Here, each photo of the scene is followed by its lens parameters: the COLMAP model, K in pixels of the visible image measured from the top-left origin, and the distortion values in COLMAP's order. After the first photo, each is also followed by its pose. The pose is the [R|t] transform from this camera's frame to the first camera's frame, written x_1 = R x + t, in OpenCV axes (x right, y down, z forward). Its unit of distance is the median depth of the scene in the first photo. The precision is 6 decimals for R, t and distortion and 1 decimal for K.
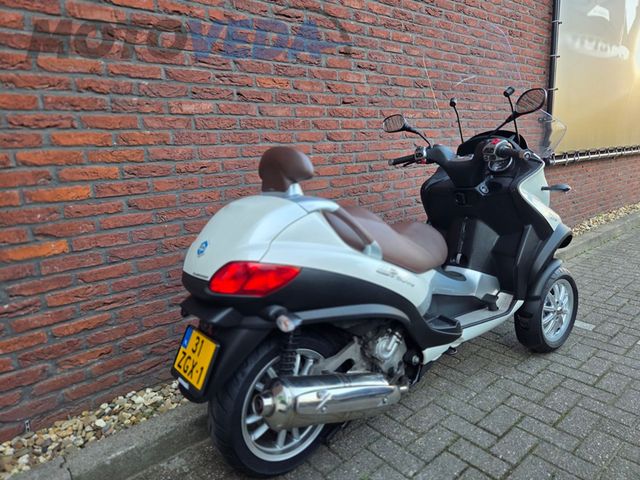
lens RADIAL K [[431.3, 0, 319.9], [0, 431.3, 239.7], [0, 0, 1]] dist [0.067849, -0.056174]
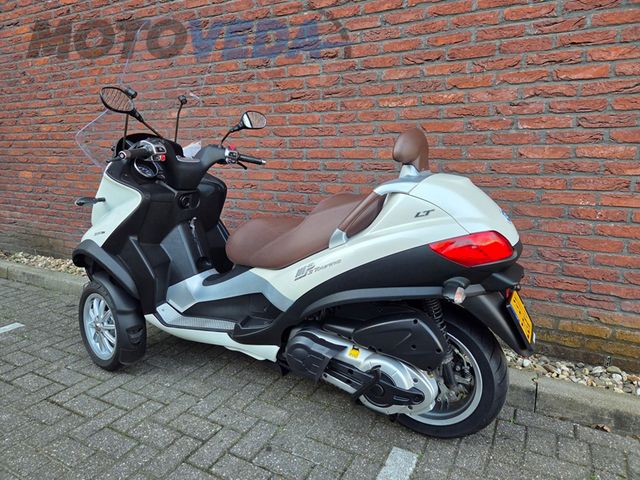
lens RADIAL K [[431.3, 0, 316.9], [0, 431.3, 242.9], [0, 0, 1]] dist [0.067849, -0.056174]
pose [[0.344492, 0.235147, -0.908862, 1.488948], [-0.205222, 0.963570, 0.171515, -0.245996], [0.916083, 0.127433, 0.380200, 0.990363]]
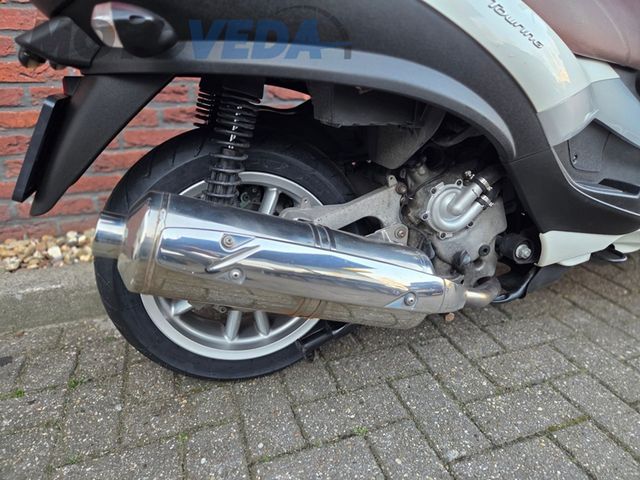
lens RADIAL K [[431.3, 0, 314.4], [0, 431.3, 234.1], [0, 0, 1]] dist [0.067849, -0.056174]
pose [[0.926538, 0.173549, -0.333777, 0.160000], [-0.112738, 0.974548, 0.193768, 0.183123], [0.358910, -0.141904, 0.922522, 0.451046]]
